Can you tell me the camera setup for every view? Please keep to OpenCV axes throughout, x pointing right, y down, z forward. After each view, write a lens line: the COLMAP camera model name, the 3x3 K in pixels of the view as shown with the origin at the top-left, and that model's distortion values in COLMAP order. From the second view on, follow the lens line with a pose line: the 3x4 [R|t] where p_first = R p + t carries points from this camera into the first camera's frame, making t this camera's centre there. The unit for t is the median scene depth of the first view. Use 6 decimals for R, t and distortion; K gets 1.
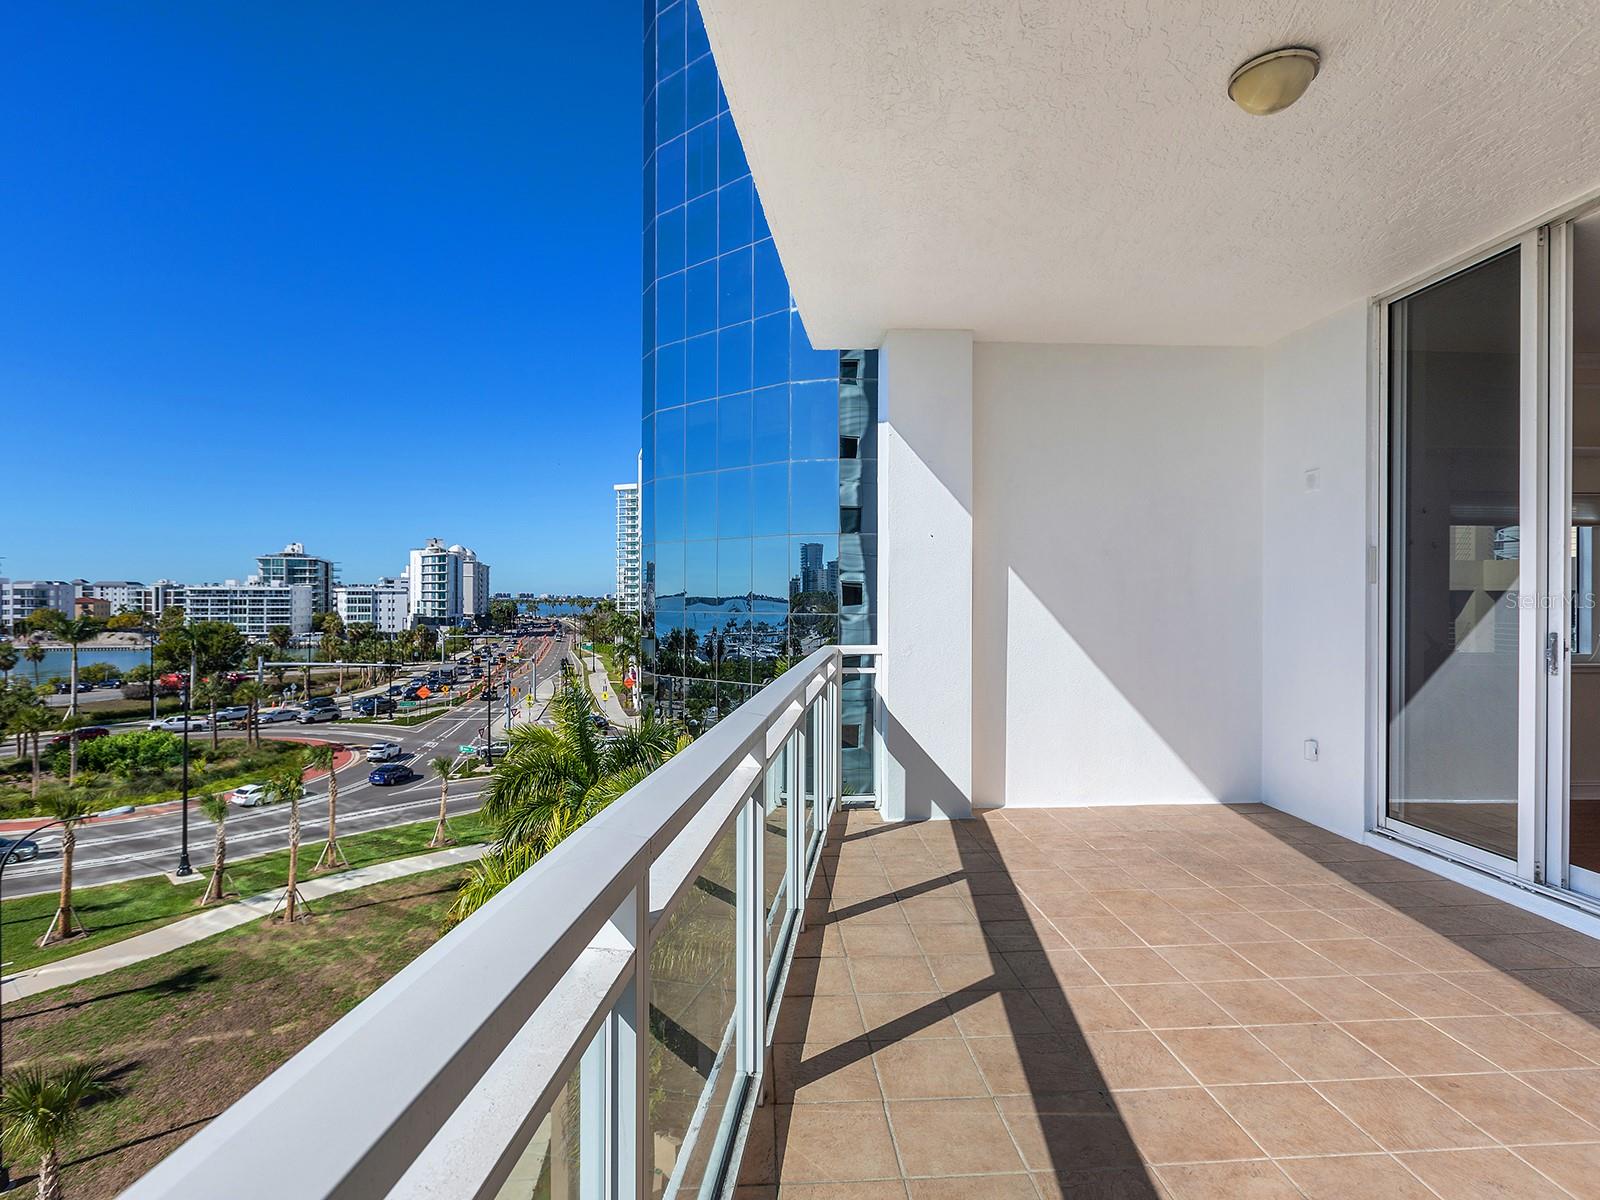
lens RADIAL K [[798.0, 0, 823.7], [0, 798.0, 599.3], [0, 0, 1]] dist [0.004283, -0.001193]
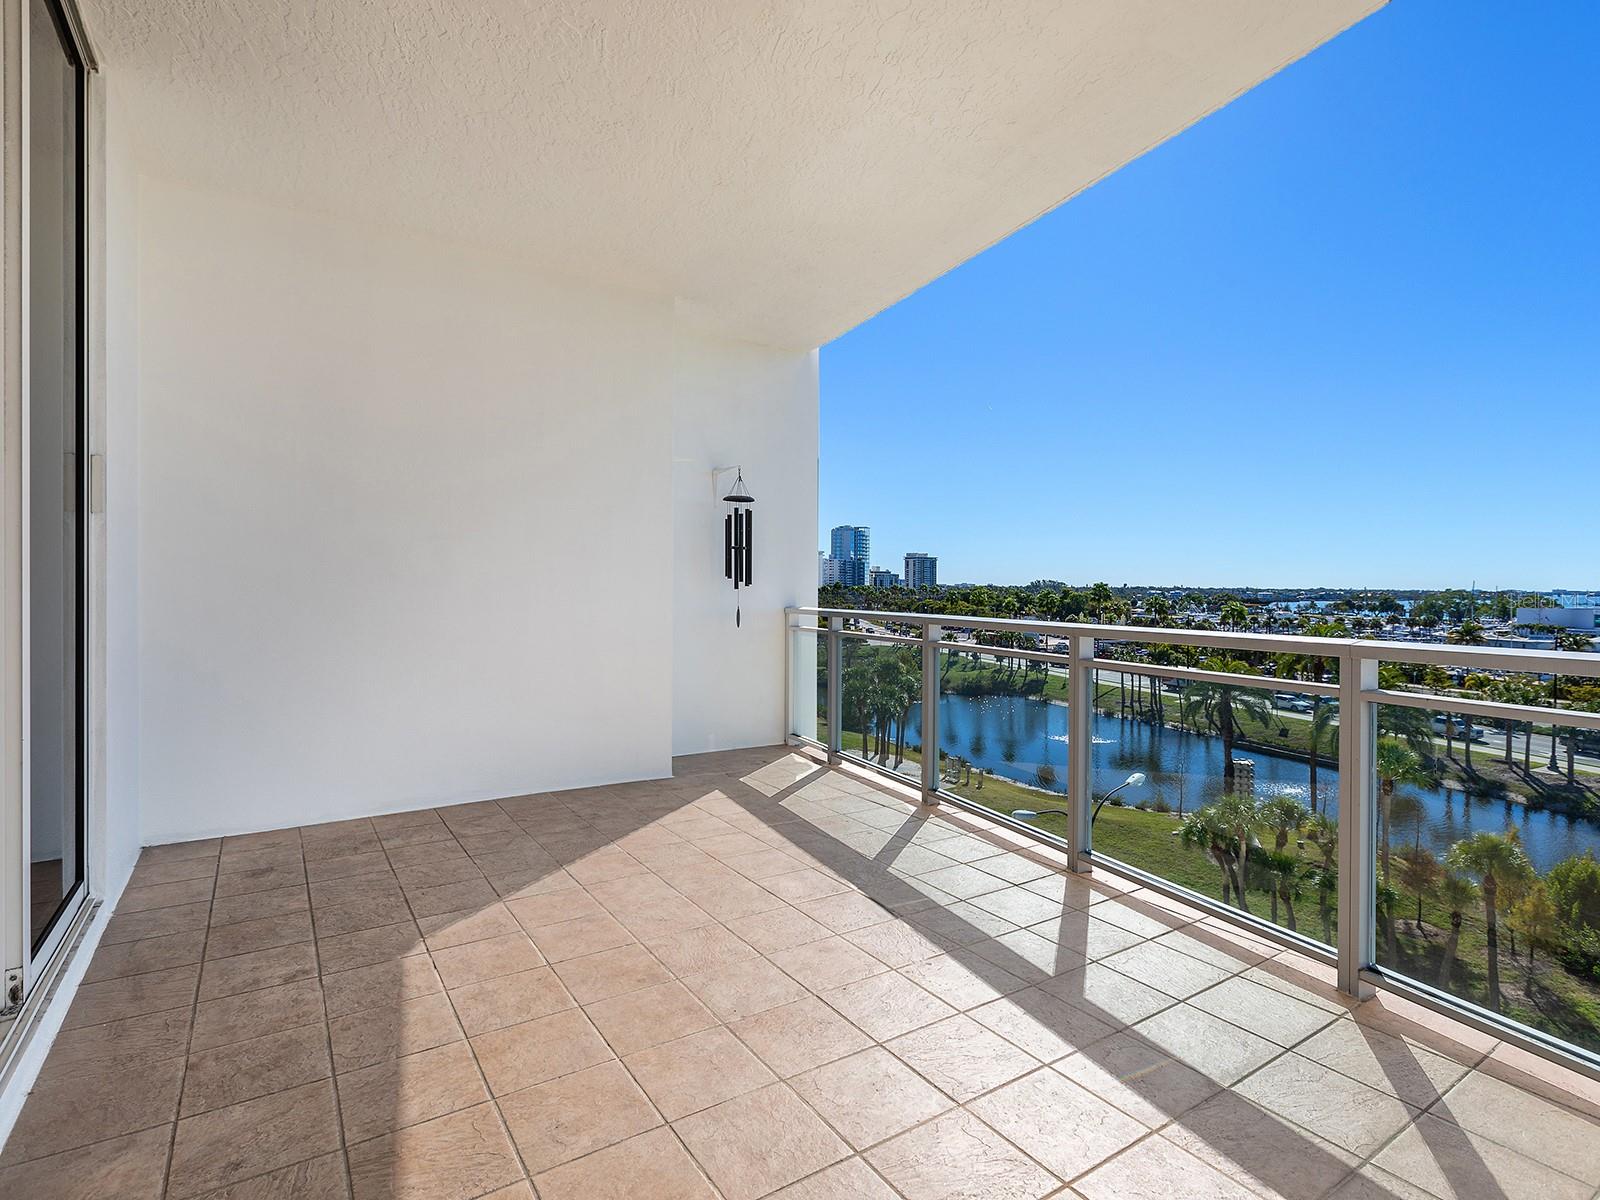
lens RADIAL K [[798.0, 0, 801.5], [0, 798.0, 592.3], [0, 0, 1]] dist [0.004283, -0.001193]
pose [[-0.871591, -0.001073, -0.490233, 0.744549], [-0.004209, 0.999977, 0.005294, 0.044717], [0.490216, 0.006678, -0.871575, 1.347778]]
